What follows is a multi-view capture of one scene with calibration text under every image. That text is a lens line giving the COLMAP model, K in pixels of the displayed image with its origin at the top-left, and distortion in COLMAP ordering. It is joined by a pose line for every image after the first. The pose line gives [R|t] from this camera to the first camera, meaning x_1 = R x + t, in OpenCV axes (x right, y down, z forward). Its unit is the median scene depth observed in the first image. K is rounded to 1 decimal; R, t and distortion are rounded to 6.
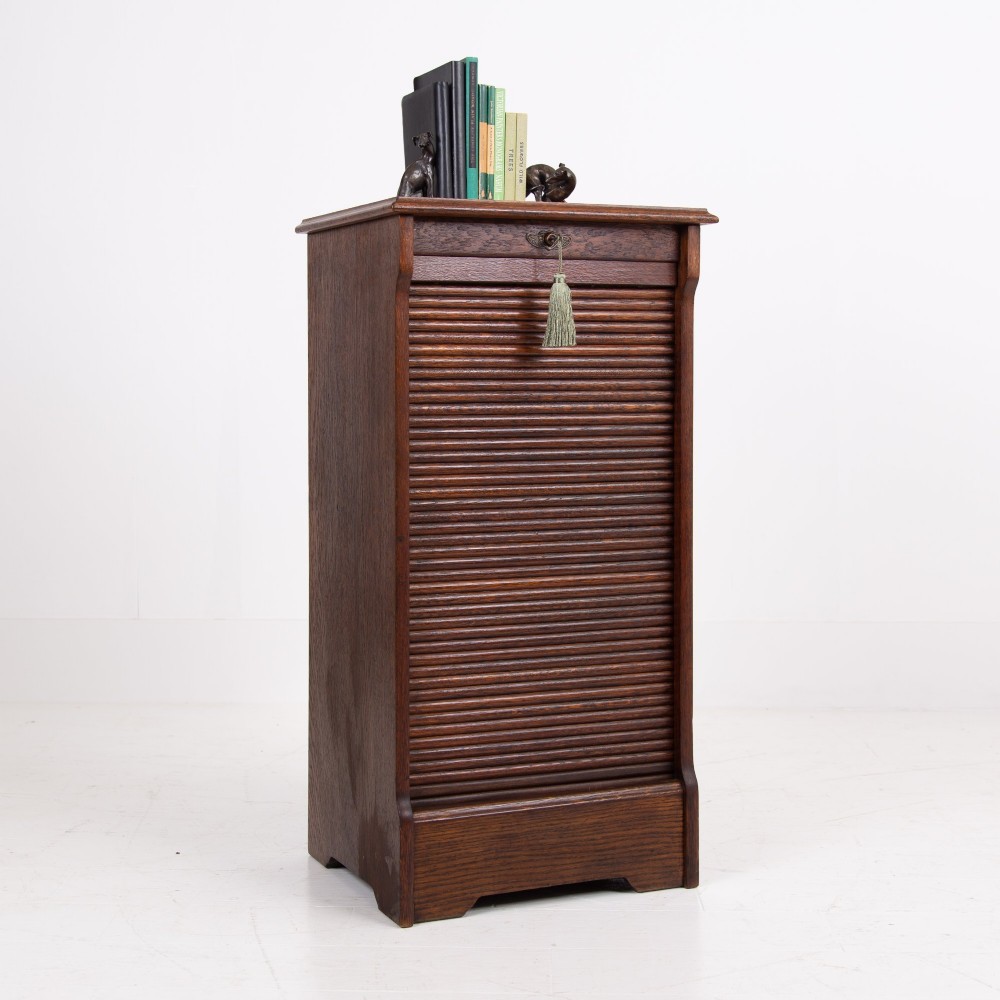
lens RADIAL K [[1745.0, 0, 465.0], [0, 1745.0, 535.7], [0, 0, 1]] dist [0.022366, 0.016910]
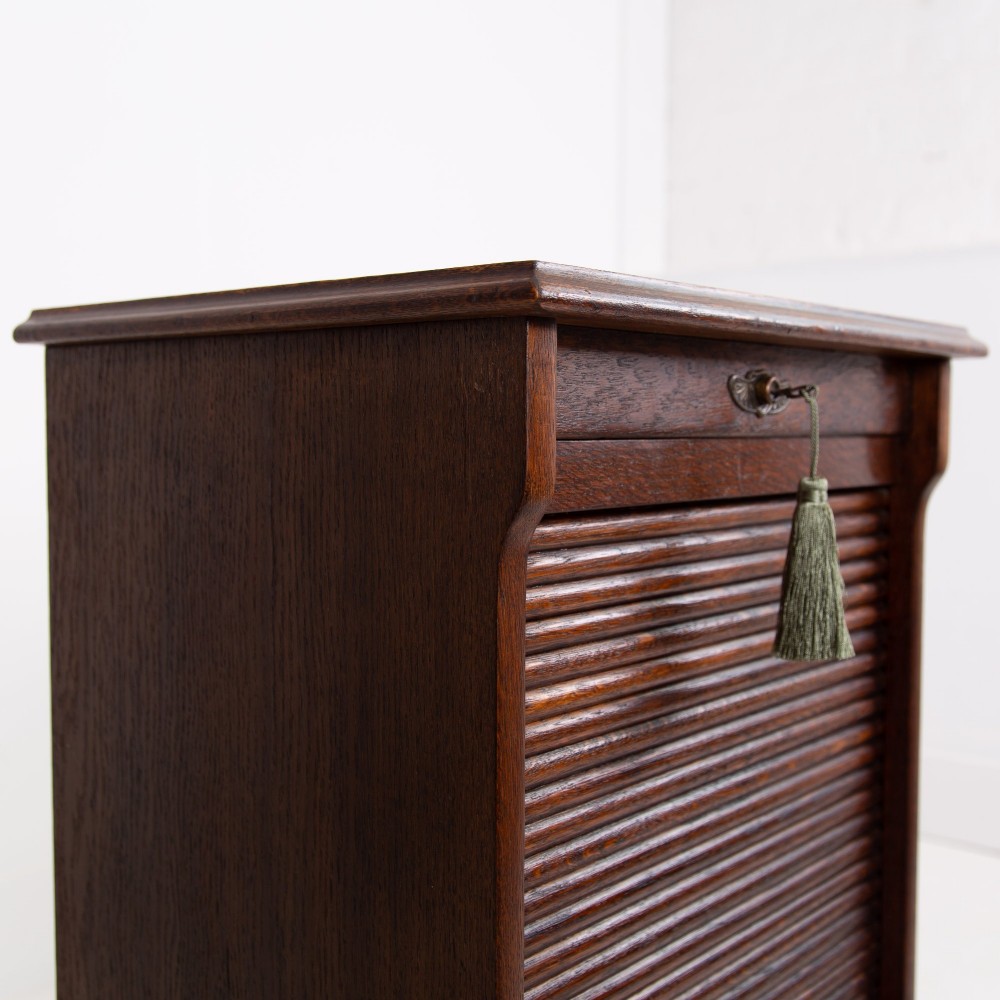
lens RADIAL K [[1506.7, 0, 500.0], [0, 1506.7, 500.0], [0, 0, 1]] dist [0.017050, 0.005179]
pose [[0.898267, -0.012791, 0.439265, -0.149271], [0.037398, 0.998175, -0.047412, -0.123318], [-0.437857, 0.059016, 0.897106, 0.677252]]
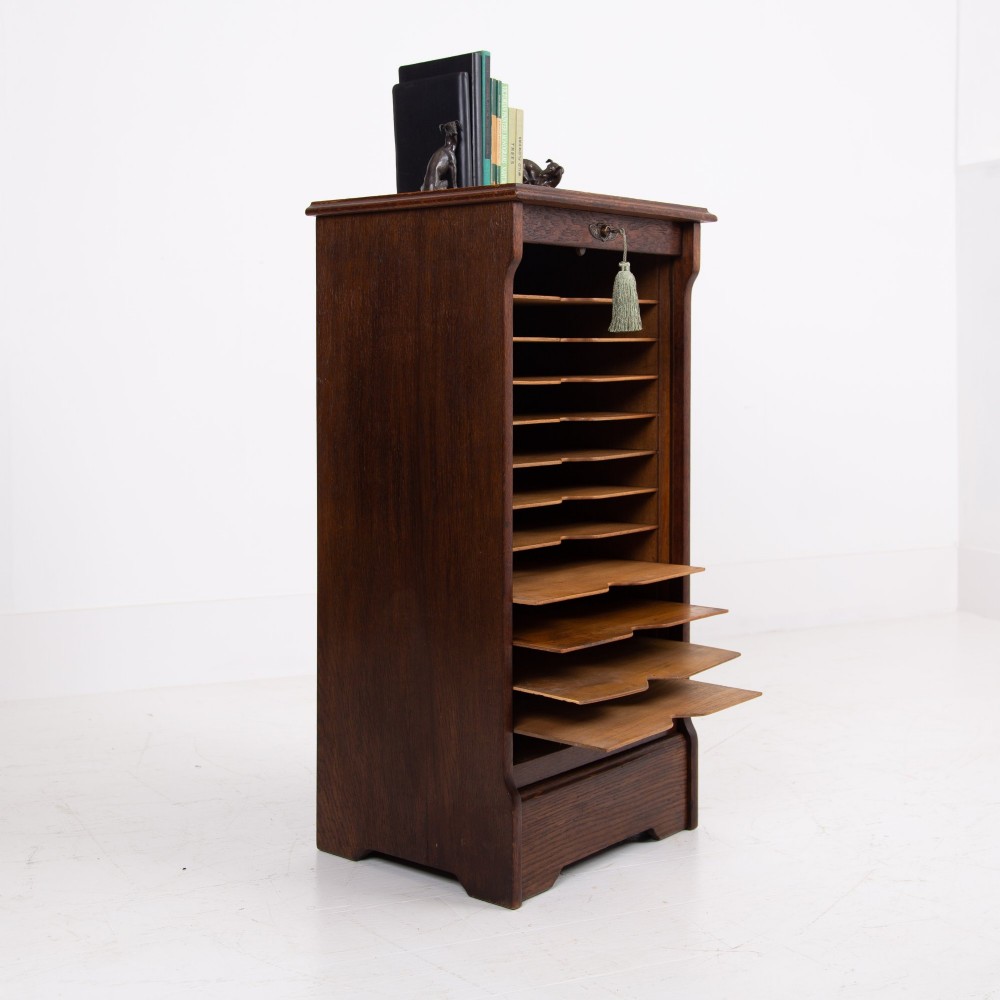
lens RADIAL K [[1506.7, 0, 500.0], [0, 1506.7, 500.0], [0, 0, 1]] dist [0.017050, 0.005179]
pose [[0.896205, -0.044266, 0.441427, -0.390122], [0.042853, 0.998994, 0.013178, -0.022131], [-0.441566, 0.007107, 0.897201, 0.206226]]
